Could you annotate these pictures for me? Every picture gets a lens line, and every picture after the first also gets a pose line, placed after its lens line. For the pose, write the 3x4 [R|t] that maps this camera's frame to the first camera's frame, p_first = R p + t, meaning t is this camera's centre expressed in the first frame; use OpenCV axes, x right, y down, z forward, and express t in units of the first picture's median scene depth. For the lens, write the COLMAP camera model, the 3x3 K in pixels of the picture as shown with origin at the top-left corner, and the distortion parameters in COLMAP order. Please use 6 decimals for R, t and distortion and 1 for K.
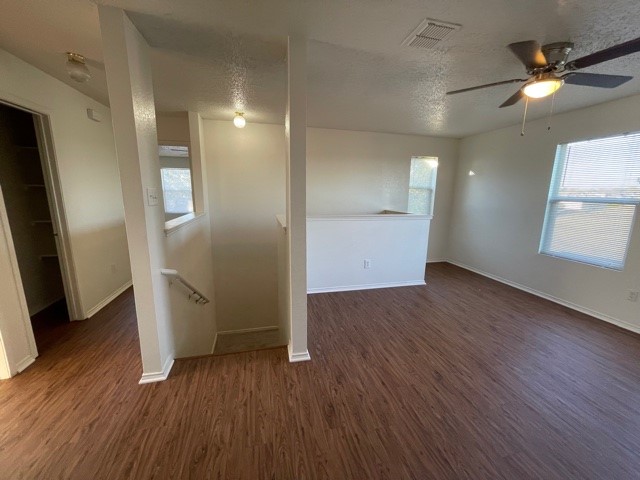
lens RADIAL K [[258.6, 0, 321.1], [0, 258.6, 240.0], [0, 0, 1]] dist [-0.001007, -0.000626]
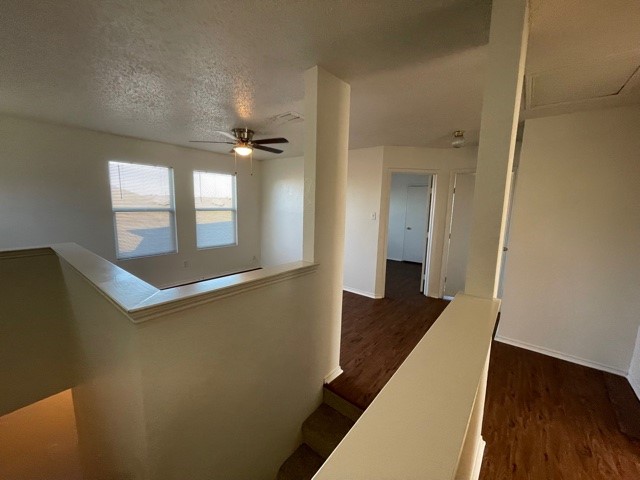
lens RADIAL K [[258.6, 0, 321.1], [0, 258.6, 240.0], [0, 0, 1]] dist [-0.001007, -0.000626]
pose [[-0.609480, -0.138861, 0.780546, -0.664145], [0.118881, 0.957402, 0.263151, -0.282440], [-0.783838, 0.253178, -0.567009, 1.225913]]
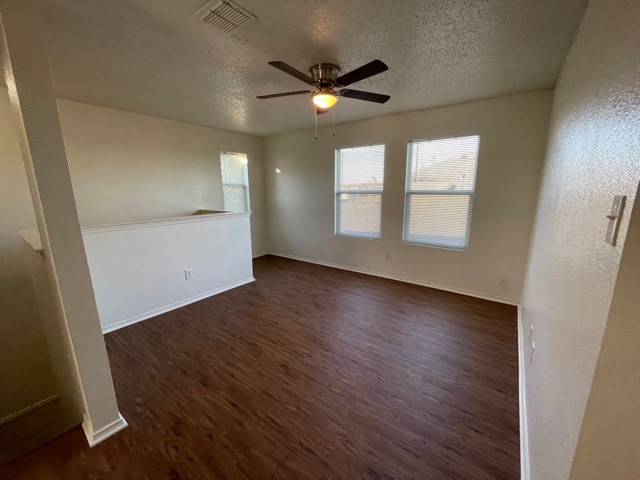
lens RADIAL K [[258.6, 0, 321.1], [0, 258.6, 240.0], [0, 0, 1]] dist [-0.001007, -0.000626]
pose [[0.771528, -0.143808, 0.619728, 0.002254], [0.136970, 0.988820, 0.058936, -0.012416], [-0.621276, 0.039413, 0.782600, 0.066130]]
